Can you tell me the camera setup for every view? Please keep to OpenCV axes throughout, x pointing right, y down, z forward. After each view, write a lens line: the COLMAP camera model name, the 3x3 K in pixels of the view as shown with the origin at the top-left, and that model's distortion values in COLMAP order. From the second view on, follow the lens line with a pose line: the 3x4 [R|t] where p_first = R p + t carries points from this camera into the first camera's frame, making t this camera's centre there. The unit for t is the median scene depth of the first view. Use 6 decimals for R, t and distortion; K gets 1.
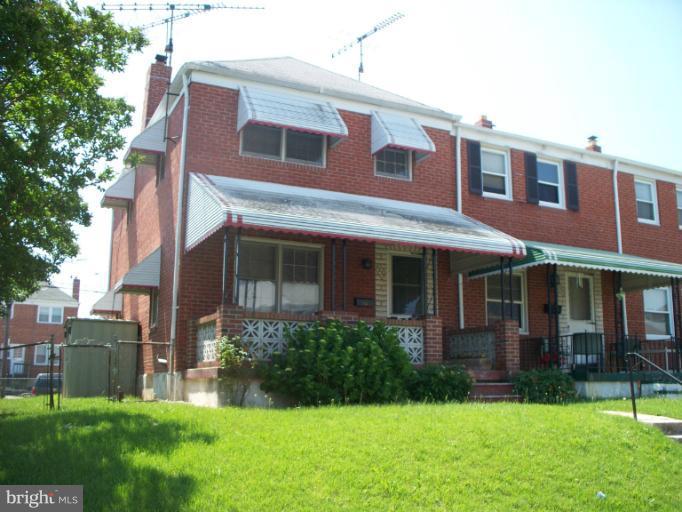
lens RADIAL K [[706.1, 0, 353.3], [0, 706.1, 260.2], [0, 0, 1]] dist [-0.206036, 0.213547]
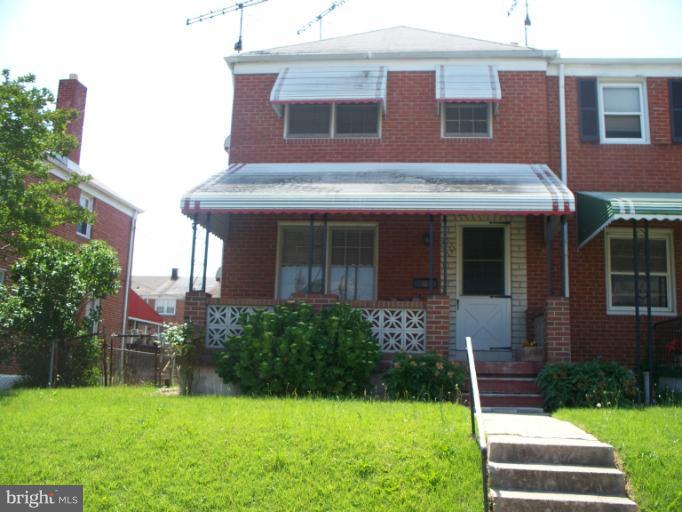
lens RADIAL K [[706.1, 0, 353.3], [0, 706.1, 260.2], [0, 0, 1]] dist [-0.206036, 0.213547]
pose [[0.844133, -0.066739, -0.531964, 0.402384], [0.070965, 0.997400, -0.012523, 0.035080], [0.531416, -0.027180, 0.846675, 0.208540]]
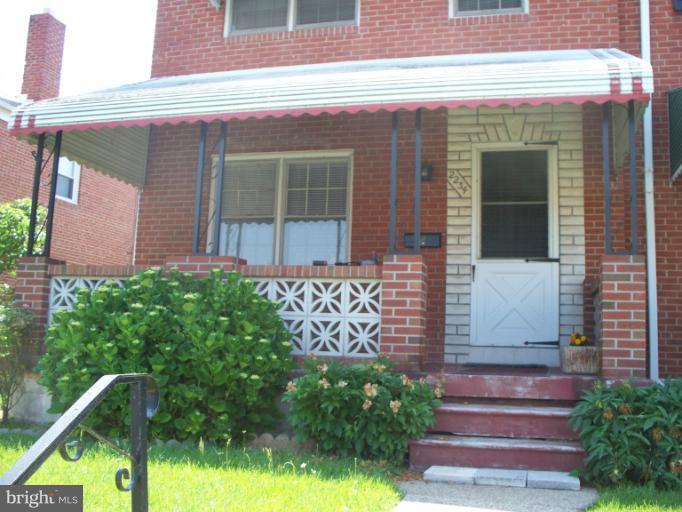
lens RADIAL K [[706.1, 0, 353.3], [0, 706.1, 260.2], [0, 0, 1]] dist [-0.206036, 0.213547]
pose [[0.755438, -0.058956, -0.652563, 0.334107], [0.086100, 0.996240, 0.009668, 0.064159], [0.649539, -0.063489, 0.757673, 0.531318]]
